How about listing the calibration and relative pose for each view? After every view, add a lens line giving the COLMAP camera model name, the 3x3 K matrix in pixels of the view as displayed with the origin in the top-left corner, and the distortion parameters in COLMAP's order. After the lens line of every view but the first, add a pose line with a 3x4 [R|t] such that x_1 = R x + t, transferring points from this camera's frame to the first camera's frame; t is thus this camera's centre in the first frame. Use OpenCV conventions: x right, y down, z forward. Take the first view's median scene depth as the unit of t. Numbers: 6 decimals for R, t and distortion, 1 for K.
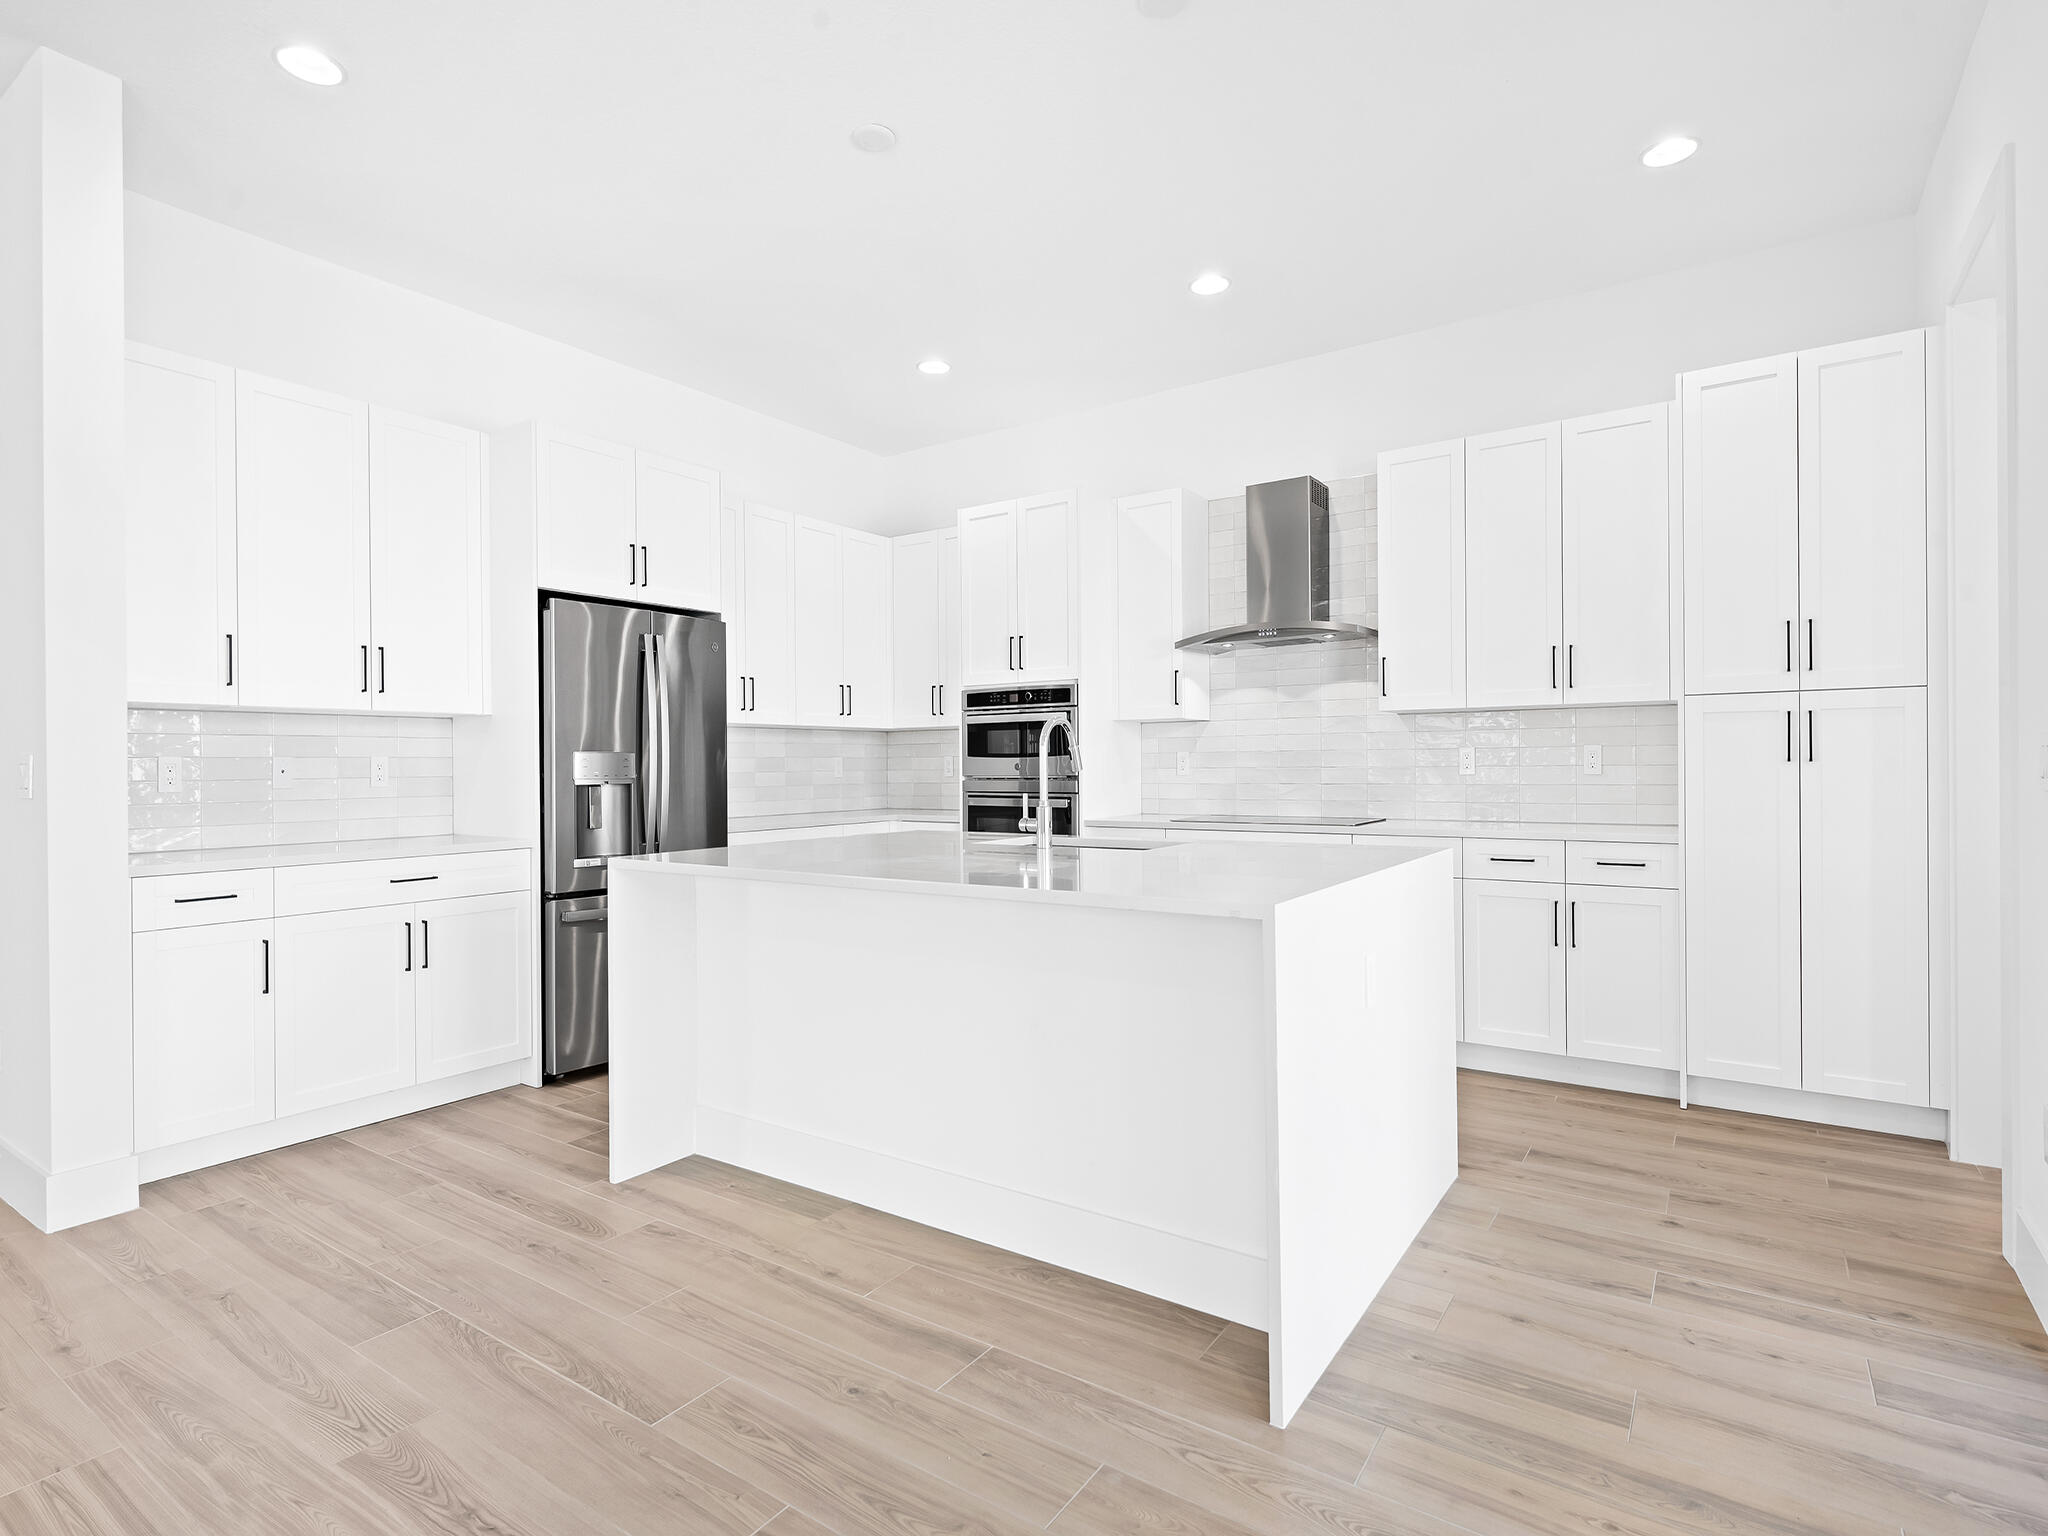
lens RADIAL K [[1041.0, 0, 1015.7], [0, 1041.0, 769.3], [0, 0, 1]] dist [0.002920, -0.000940]
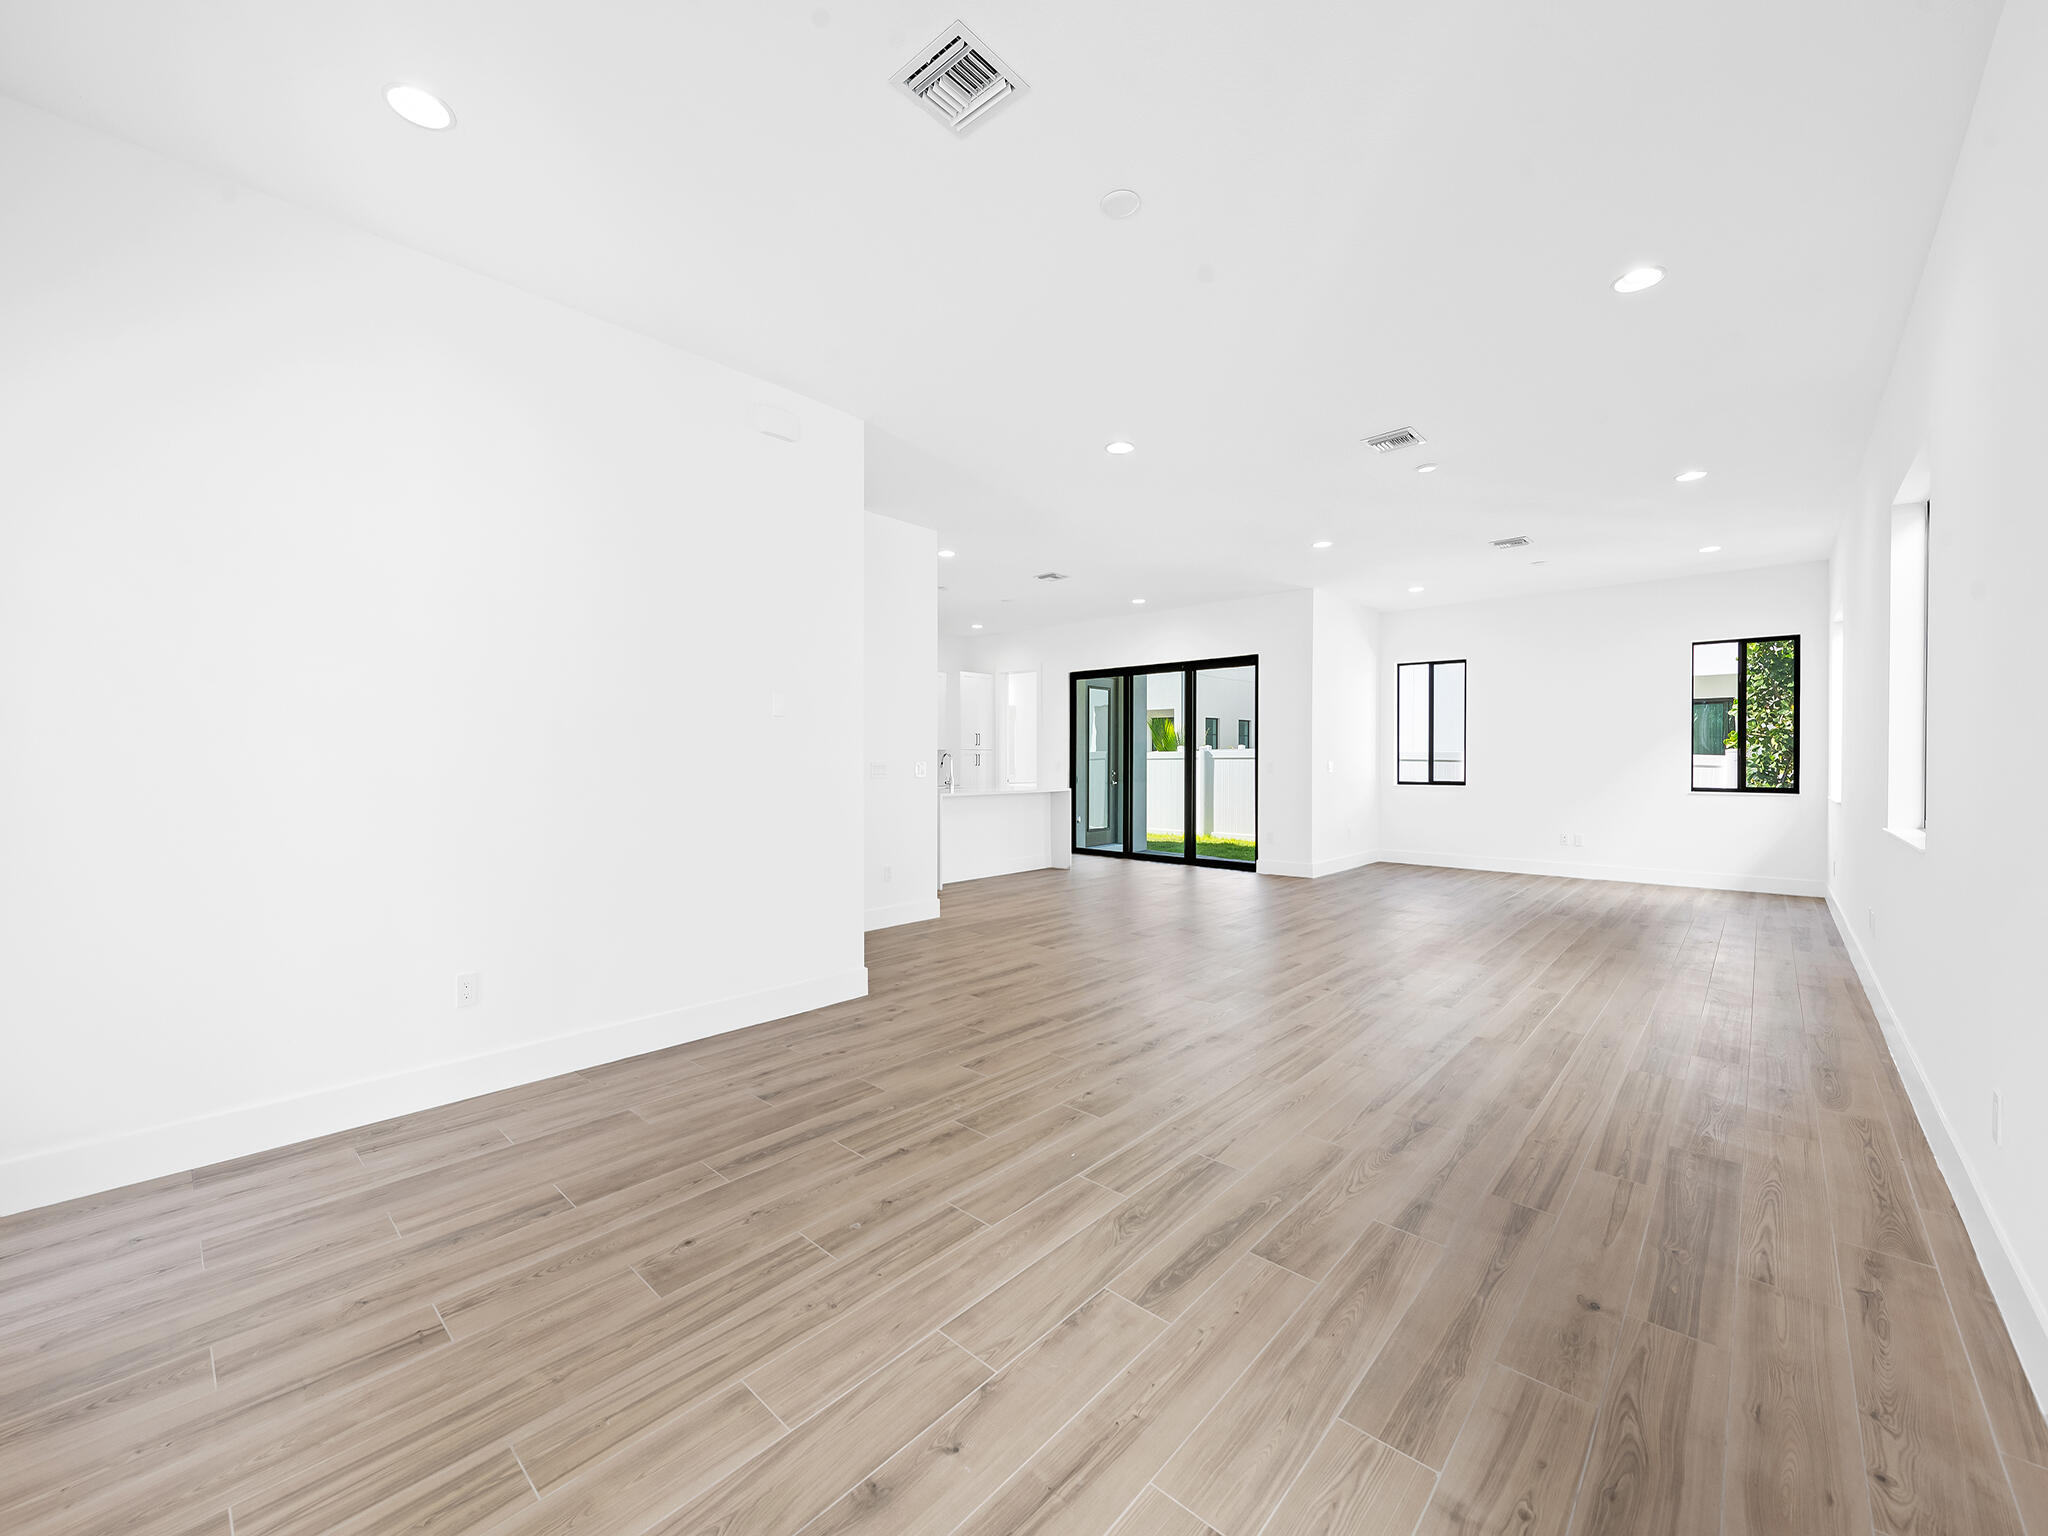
lens RADIAL K [[810.9, 0, 1017.1], [0, 810.9, 768.4], [0, 0, 1]] dist [-0.000260, -0.003433]
pose [[0.140997, -0.000986, 0.990010, -2.265864], [0.002720, 0.999996, 0.000608, 0.001674], [-0.990006, 0.002607, 0.140999, 0.297491]]
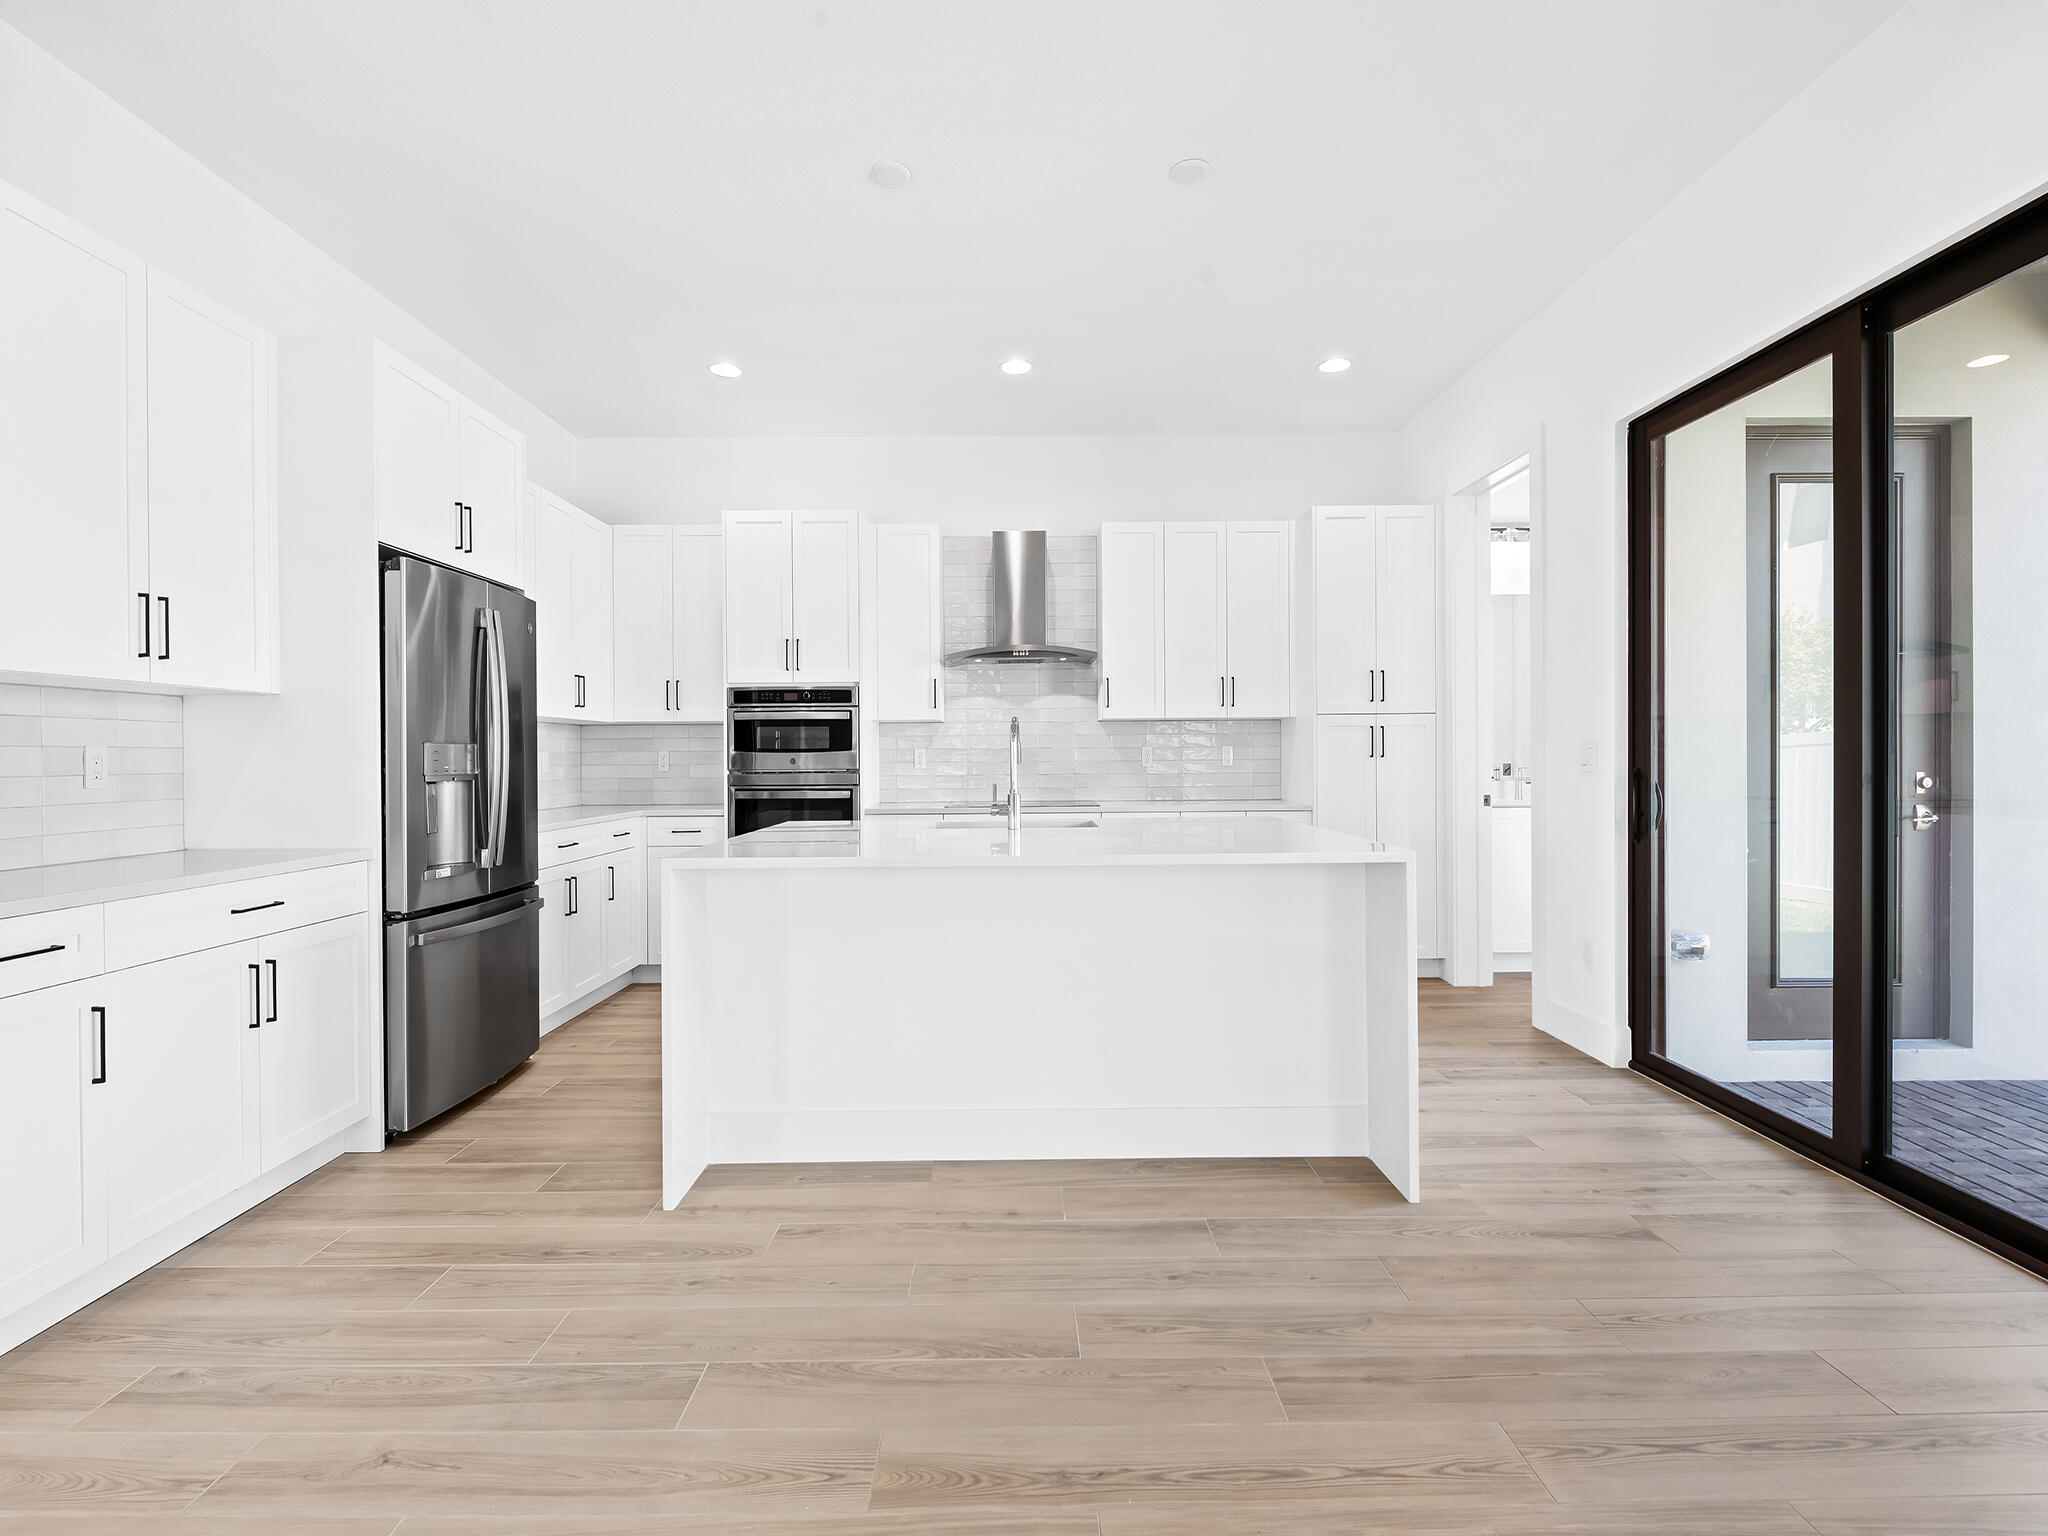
lens RADIAL K [[928.7, 0, 1014.1], [0, 928.7, 763.9], [0, 0, 1]] dist [-0.002596, -0.001127]
pose [[0.820751, -0.001275, 0.571285, -0.465381], [0.002599, 0.999995, -0.001502, 0.003136], [-0.571280, 0.002718, 0.820750, 0.115063]]
